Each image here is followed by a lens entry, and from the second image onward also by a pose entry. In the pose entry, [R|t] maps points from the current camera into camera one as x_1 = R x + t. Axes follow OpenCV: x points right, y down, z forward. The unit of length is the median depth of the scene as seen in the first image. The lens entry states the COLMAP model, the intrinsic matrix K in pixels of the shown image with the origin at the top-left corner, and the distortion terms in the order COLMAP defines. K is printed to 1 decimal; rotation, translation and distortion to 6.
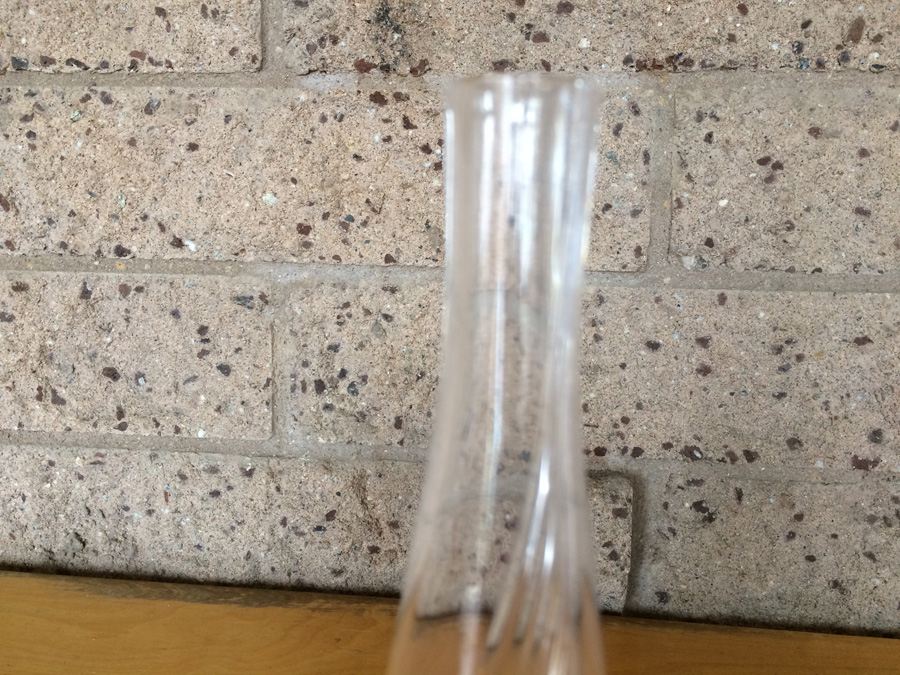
lens RADIAL K [[739.3, 0, 449.6], [0, 739.3, 333.4], [0, 0, 1]] dist [0.040672, -0.072188]
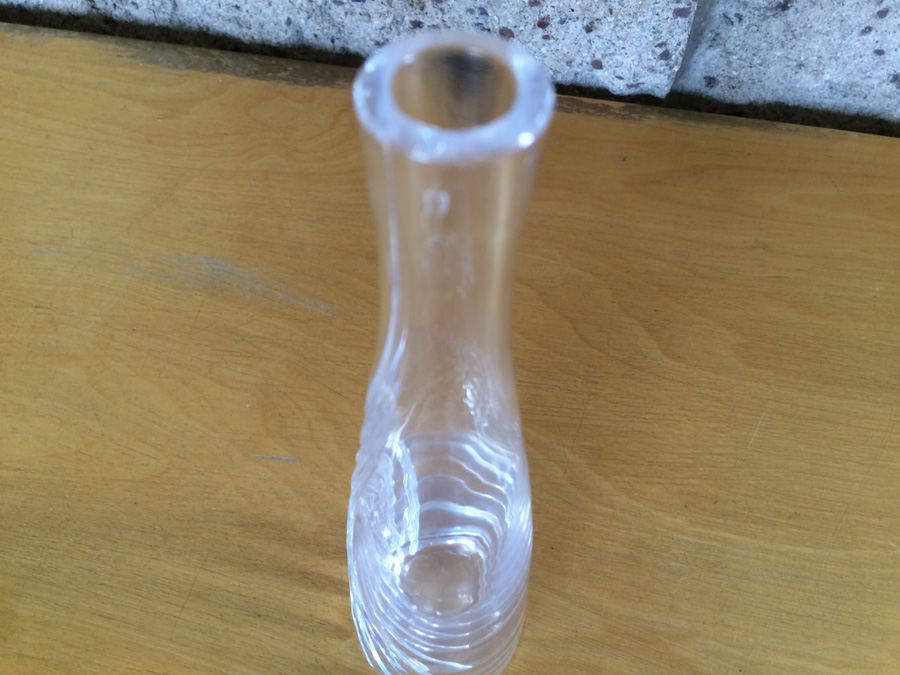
lens RADIAL K [[752.5, 0, 450.2], [0, 752.5, 315.8], [0, 0, 1]] dist [0.030776, -0.071927]
pose [[0.996822, 0.054143, -0.058435, 0.018310], [0.005978, 0.680625, 0.732608, -0.165849], [0.079438, -0.730629, 0.678138, 0.068040]]
